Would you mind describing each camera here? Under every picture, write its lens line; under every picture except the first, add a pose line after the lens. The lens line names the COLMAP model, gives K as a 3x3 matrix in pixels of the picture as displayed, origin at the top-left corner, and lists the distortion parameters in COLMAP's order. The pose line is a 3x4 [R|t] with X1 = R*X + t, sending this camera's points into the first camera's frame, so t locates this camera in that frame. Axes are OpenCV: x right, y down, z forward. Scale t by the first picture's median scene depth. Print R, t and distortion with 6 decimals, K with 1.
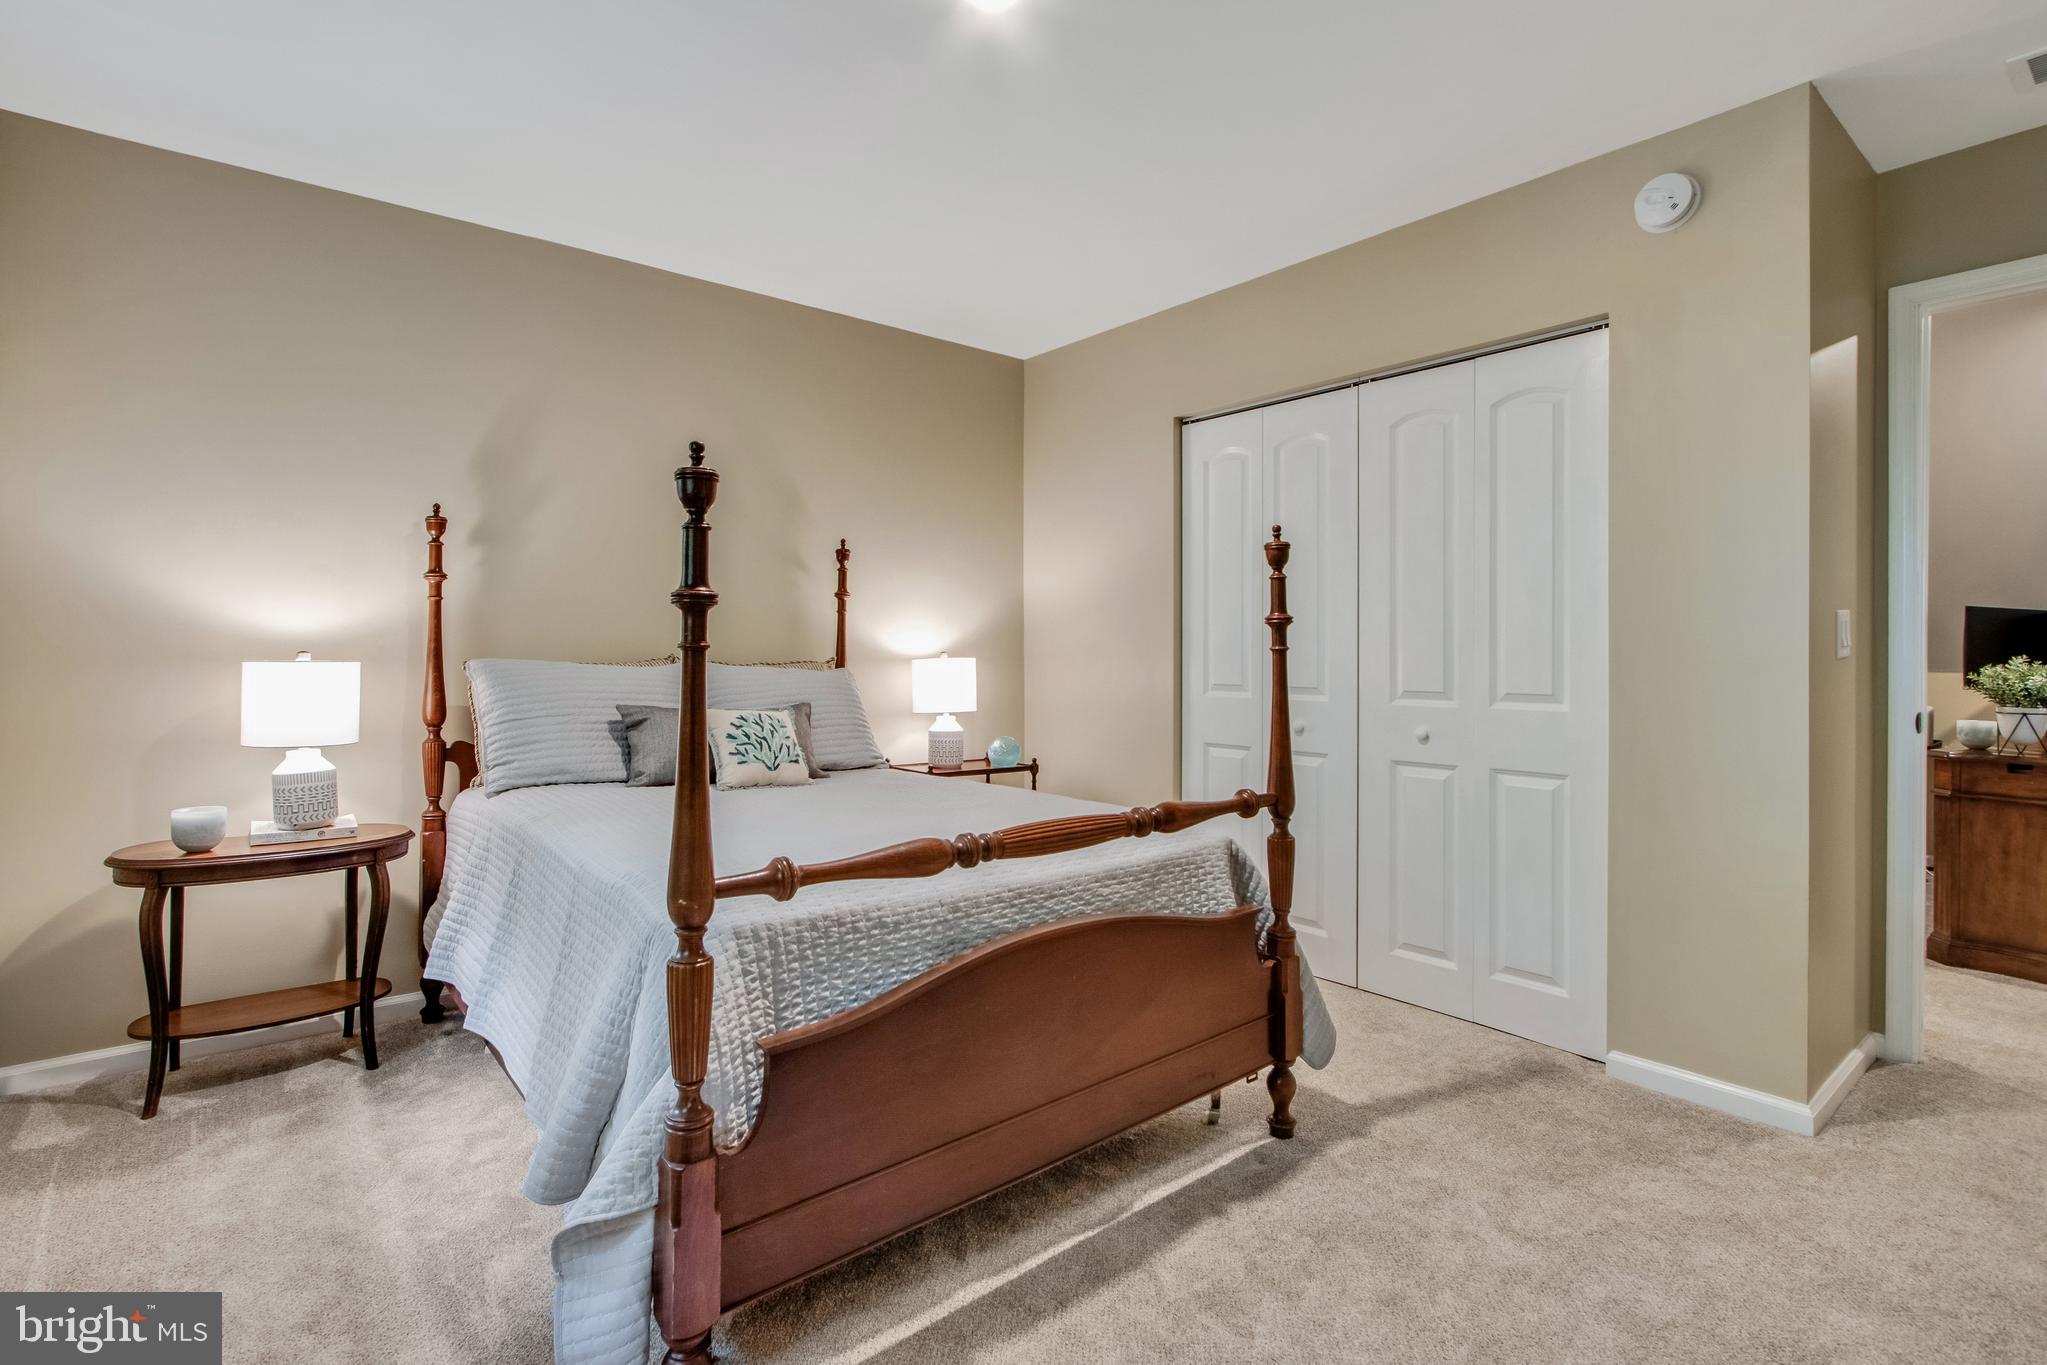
lens RADIAL K [[978.4, 0, 1009.1], [0, 978.4, 654.9], [0, 0, 1]] dist [-0.002663, 0.000218]
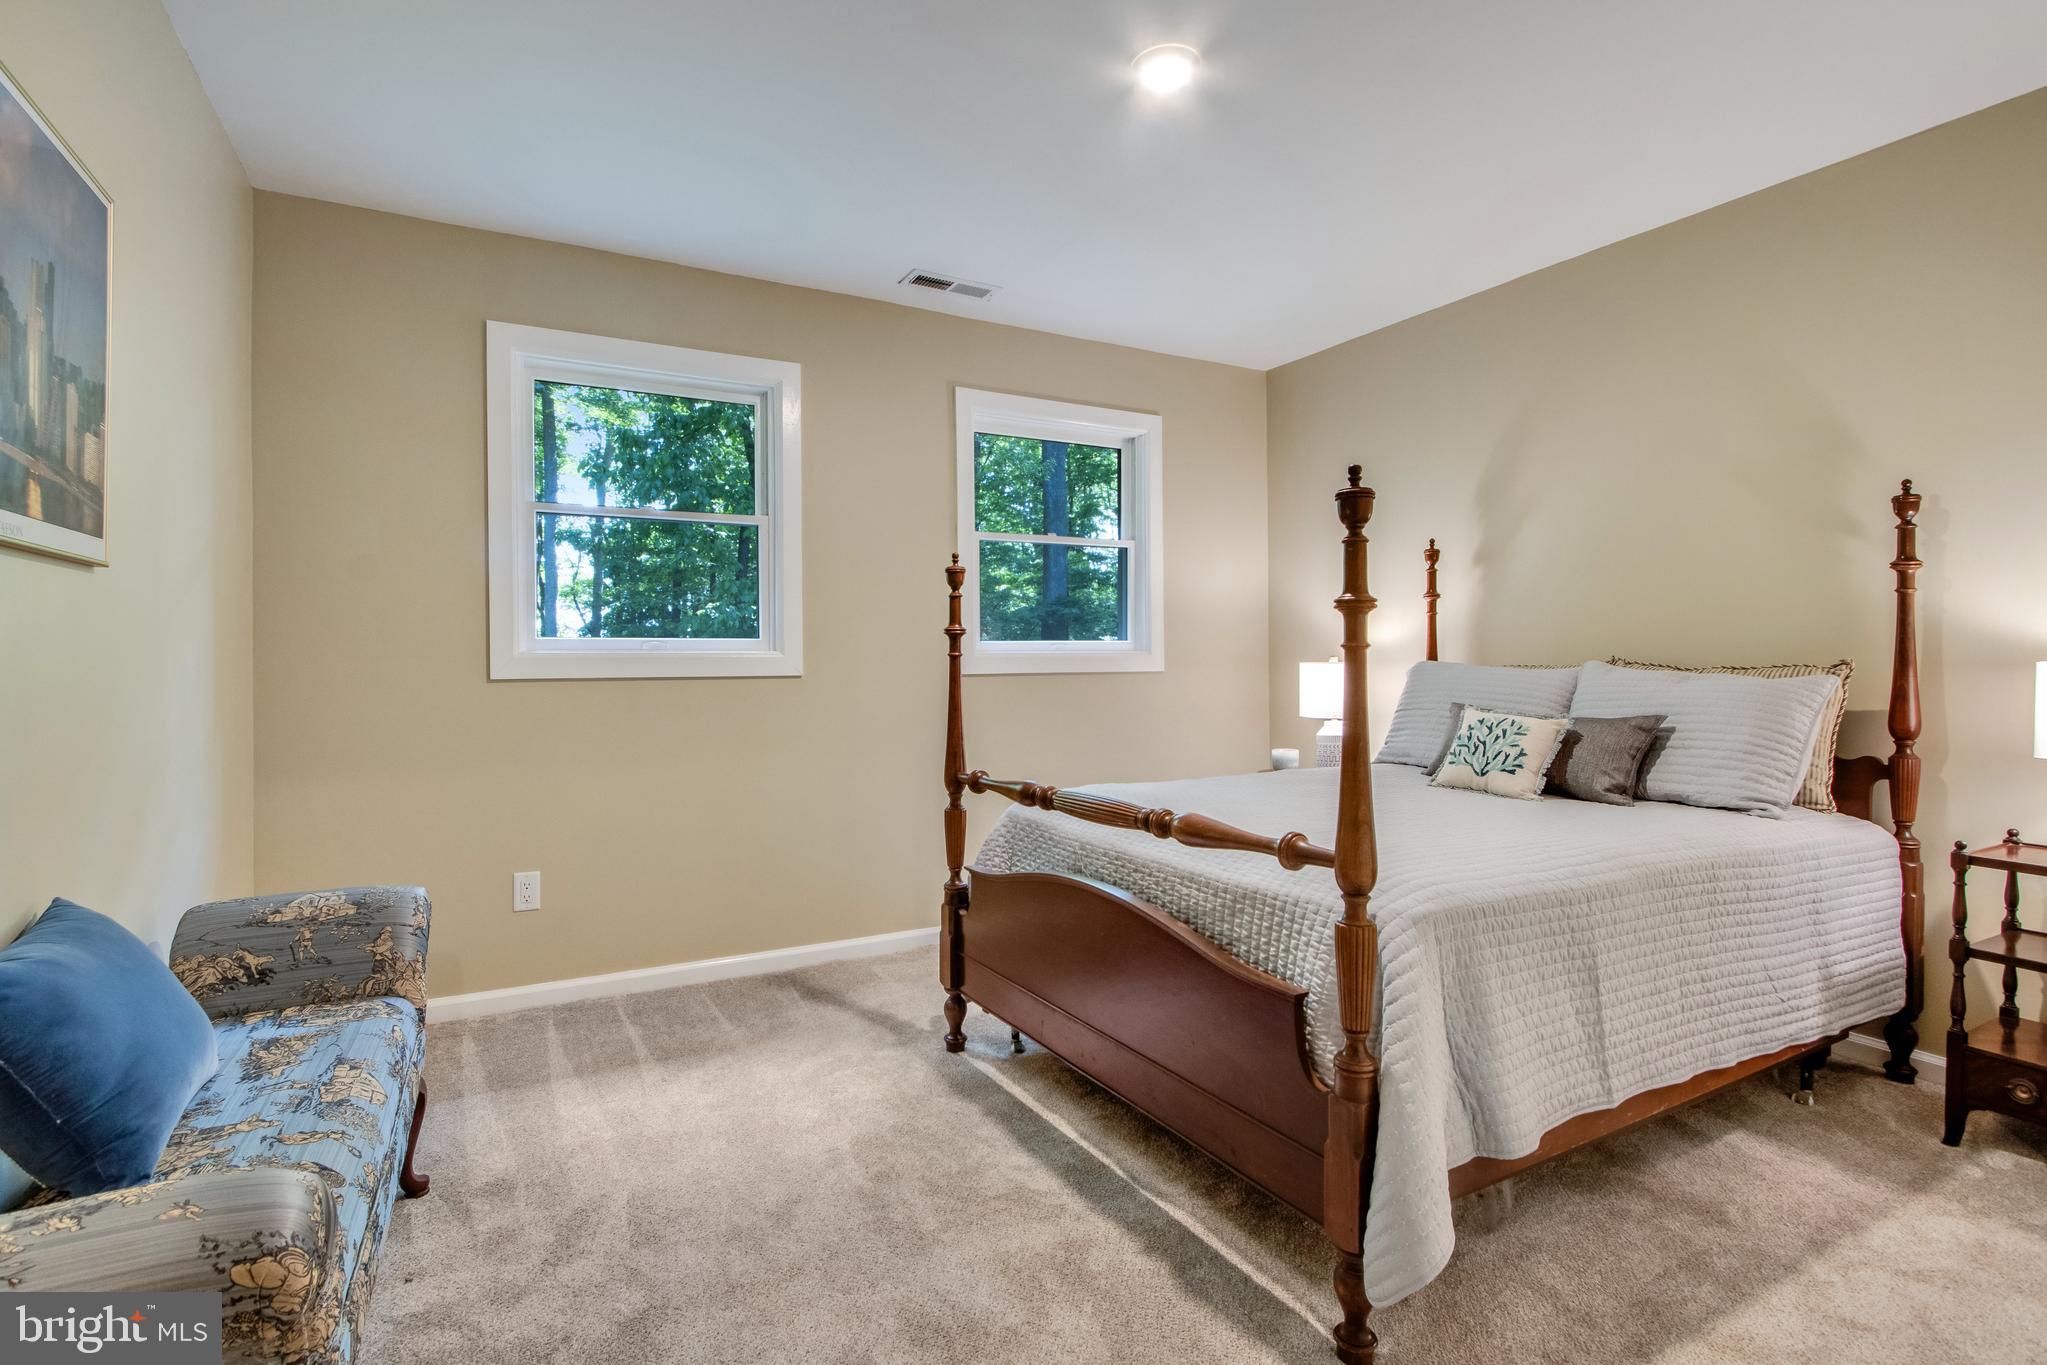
lens RADIAL K [[978.4, 0, 1009.1], [0, 978.4, 654.9], [0, 0, 1]] dist [-0.002663, 0.000218]
pose [[-0.182944, -0.005630, -0.983107, 0.981440], [0.004379, 0.999969, -0.006542, 0.002701], [0.983114, -0.005502, -0.182914, 0.875352]]
